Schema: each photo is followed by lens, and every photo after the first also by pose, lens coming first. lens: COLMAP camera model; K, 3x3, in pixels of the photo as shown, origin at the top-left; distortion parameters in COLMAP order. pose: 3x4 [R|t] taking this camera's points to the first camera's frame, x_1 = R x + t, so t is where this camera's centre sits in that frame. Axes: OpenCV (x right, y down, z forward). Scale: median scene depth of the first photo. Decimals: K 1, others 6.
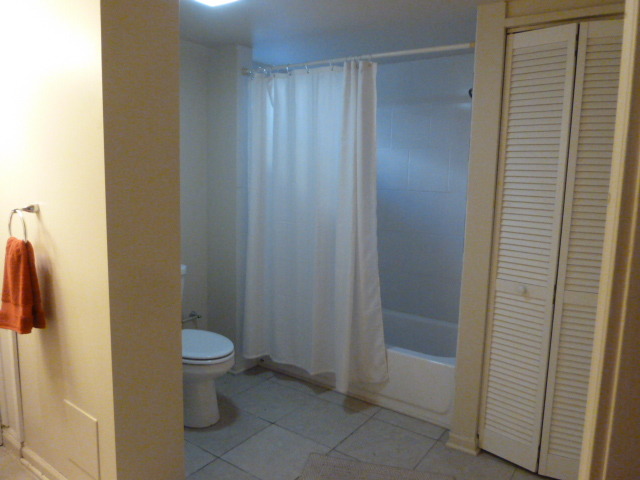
lens RADIAL K [[478.0, 0, 323.8], [0, 478.0, 235.9], [0, 0, 1]] dist [-0.028451, 0.002889]
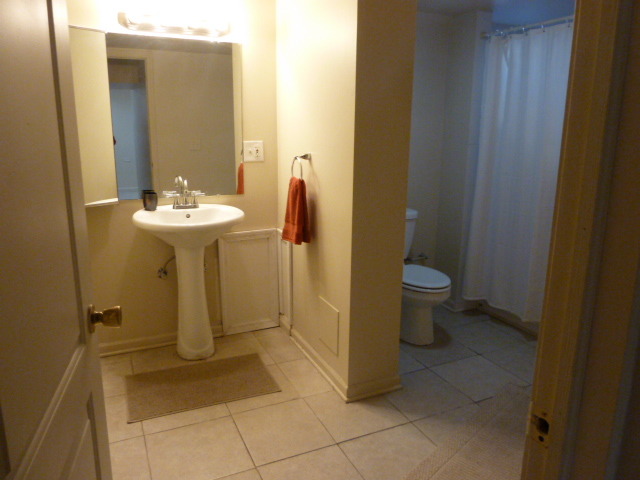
lens RADIAL K [[478.0, 0, 323.8], [0, 478.0, 235.9], [0, 0, 1]] dist [-0.028451, 0.002889]
pose [[0.869108, 0.091761, -0.486036, 0.096760], [-0.053879, 0.994357, 0.091385, 0.030708], [0.491679, -0.053237, 0.869147, -0.153401]]
